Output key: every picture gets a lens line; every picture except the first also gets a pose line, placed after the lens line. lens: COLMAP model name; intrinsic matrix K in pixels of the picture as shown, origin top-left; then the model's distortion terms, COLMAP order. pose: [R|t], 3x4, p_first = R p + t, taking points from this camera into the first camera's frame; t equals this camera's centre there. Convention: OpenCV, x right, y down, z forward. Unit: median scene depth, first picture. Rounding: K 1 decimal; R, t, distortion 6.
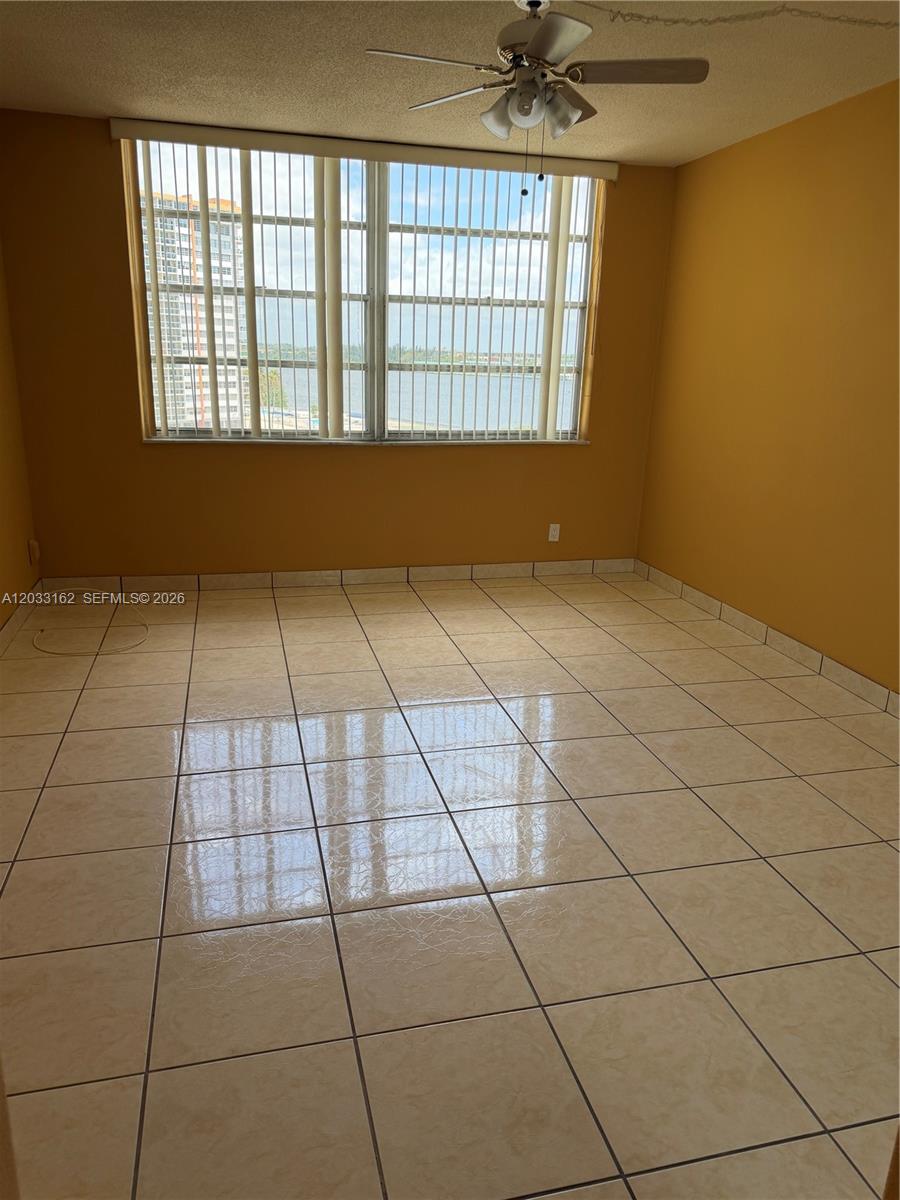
lens RADIAL K [[853.7, 0, 458.3], [0, 853.7, 593.2], [0, 0, 1]] dist [0.023683, -0.006401]
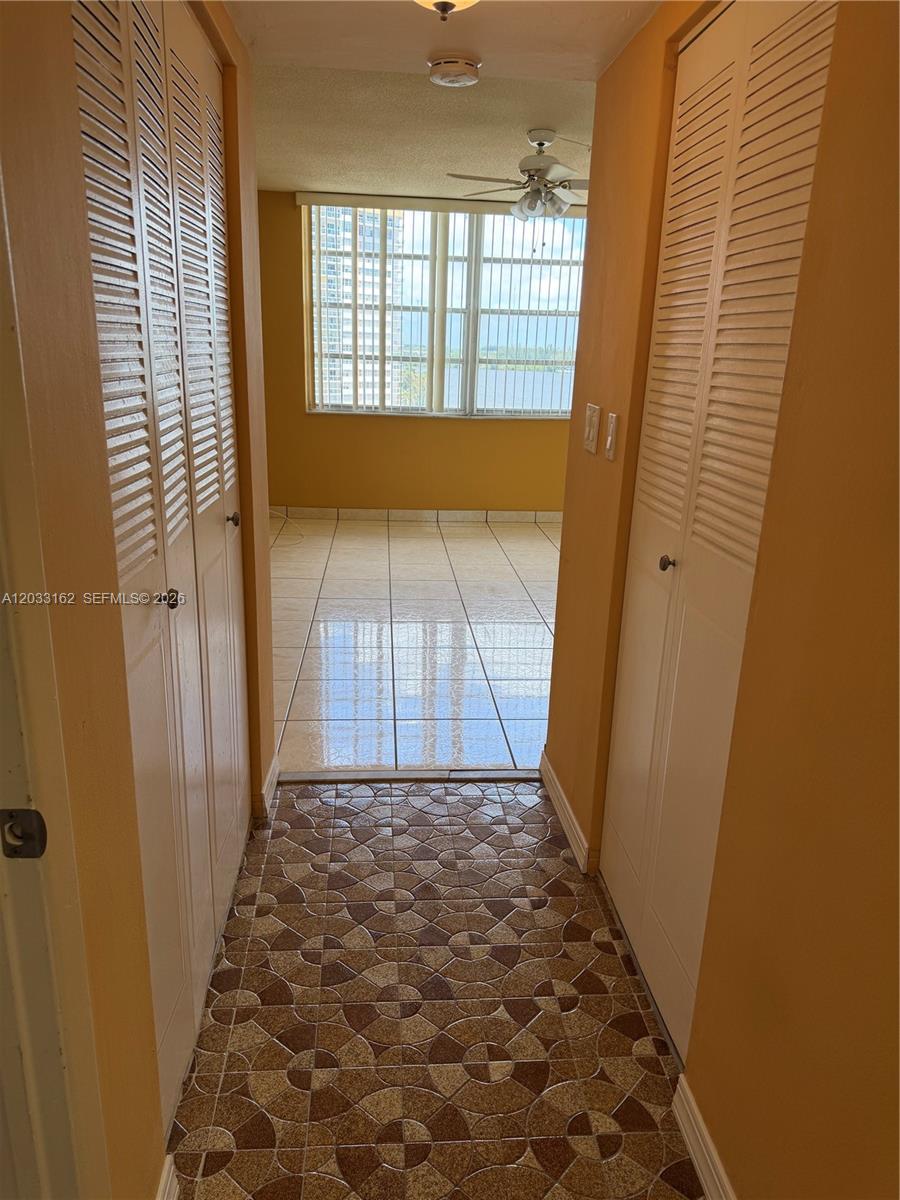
lens RADIAL K [[853.7, 0, 442.7], [0, 853.7, 610.7], [0, 0, 1]] dist [0.023683, -0.006401]
pose [[0.982296, 0.056227, -0.178701, 0.133530], [-0.052360, 0.998282, 0.026287, 0.104614], [0.179872, -0.016464, 0.983552, -0.378052]]
